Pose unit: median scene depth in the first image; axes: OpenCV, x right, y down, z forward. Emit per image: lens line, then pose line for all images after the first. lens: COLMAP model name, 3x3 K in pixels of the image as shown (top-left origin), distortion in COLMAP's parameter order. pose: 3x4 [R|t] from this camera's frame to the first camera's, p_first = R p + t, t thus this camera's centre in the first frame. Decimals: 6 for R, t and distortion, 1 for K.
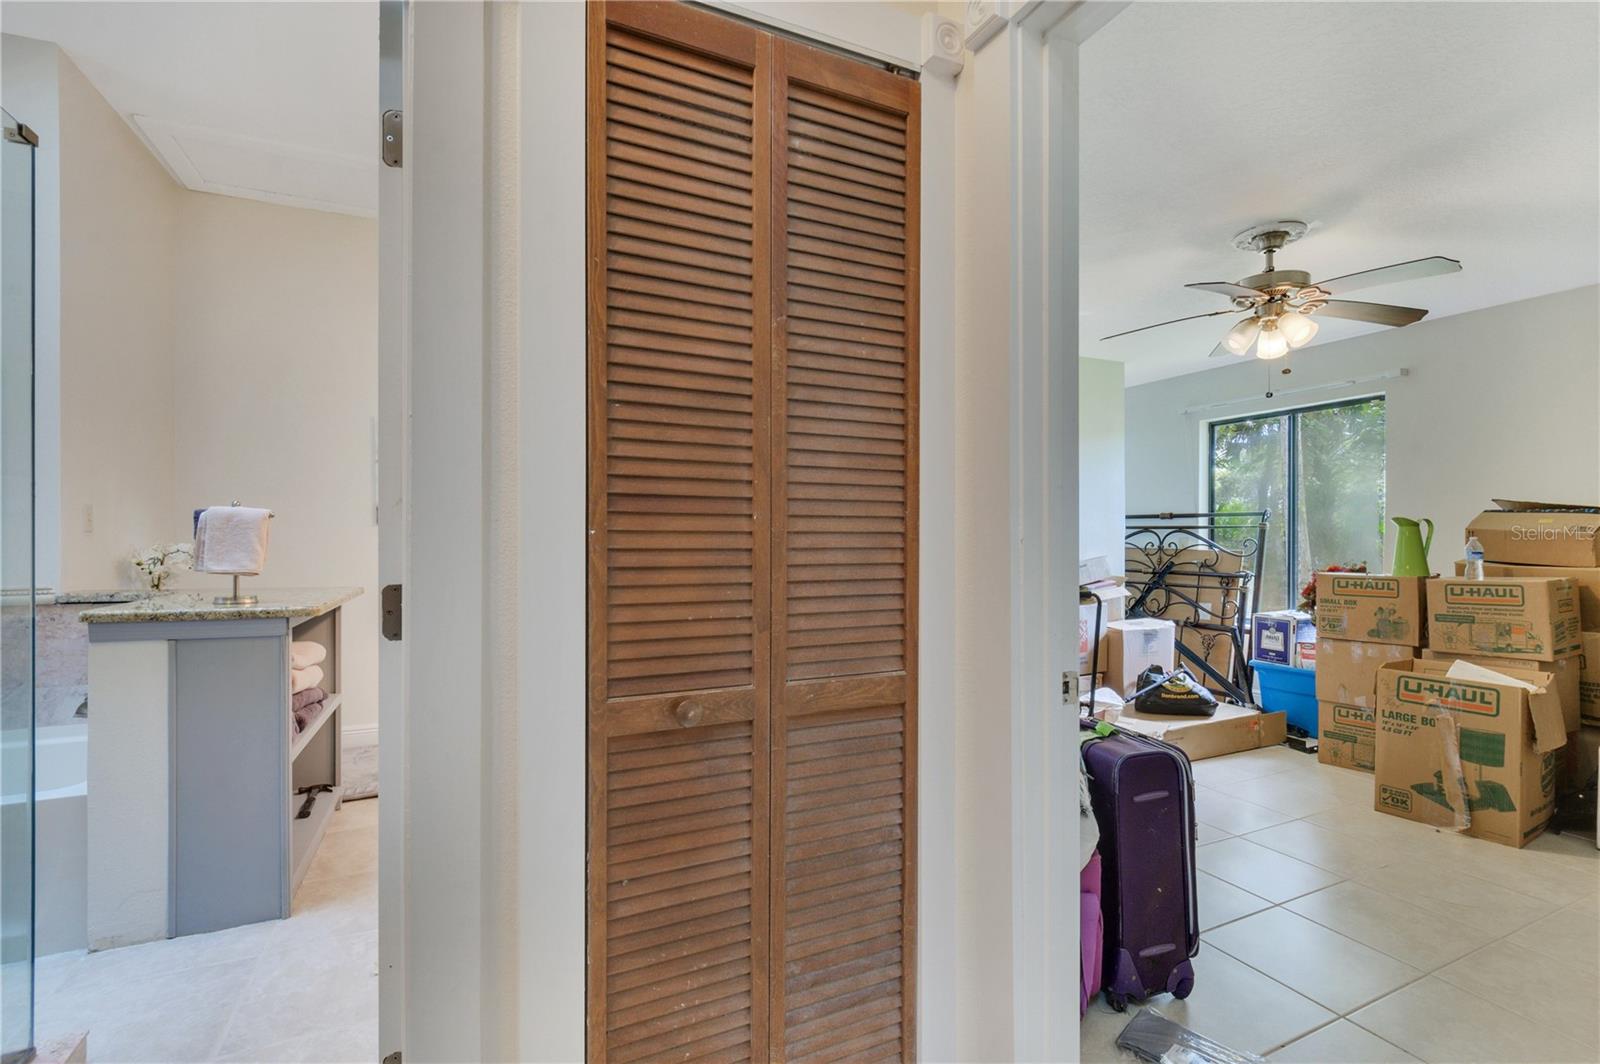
lens RADIAL K [[712.8, 0, 803.0], [0, 712.8, 538.7], [0, 0, 1]] dist [0.008096, -0.009541]
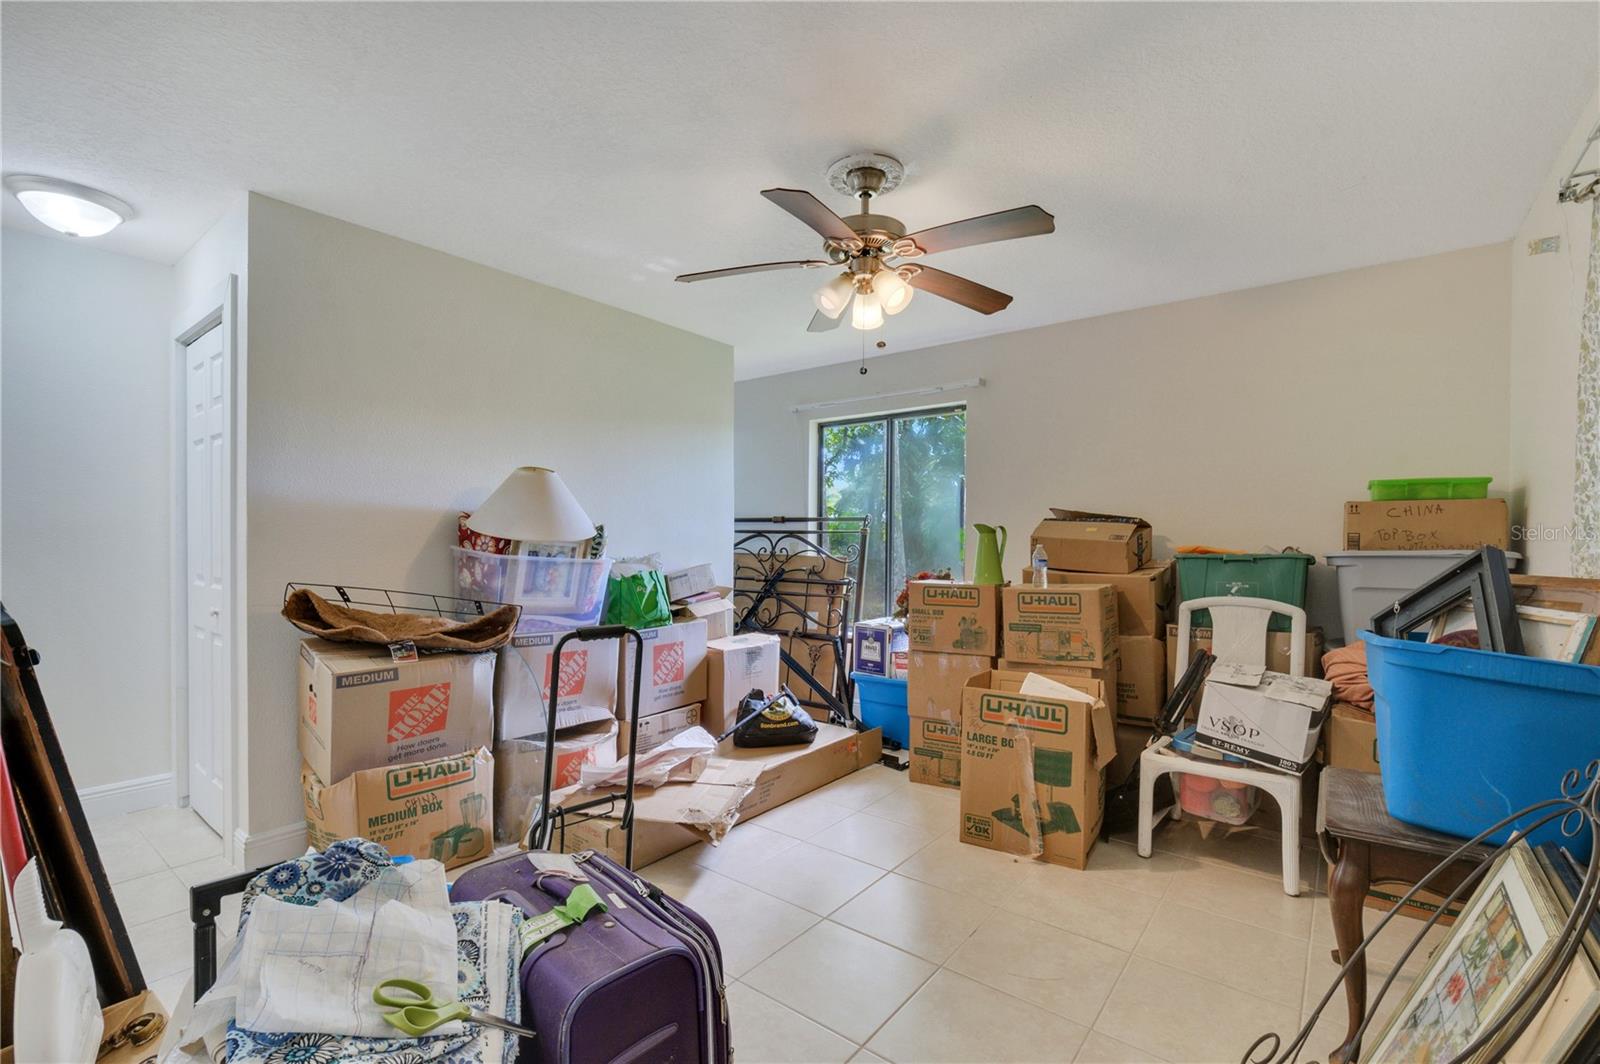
lens RADIAL K [[695.9, 0, 800.2], [0, 695.9, 547.7], [0, 0, 1]] dist [0.002217, 0.000218]
pose [[0.892439, 0.002748, 0.451159, 0.165820], [-0.006498, 0.999956, 0.006762, -0.002020], [-0.451121, -0.008966, 0.892418, 0.230760]]
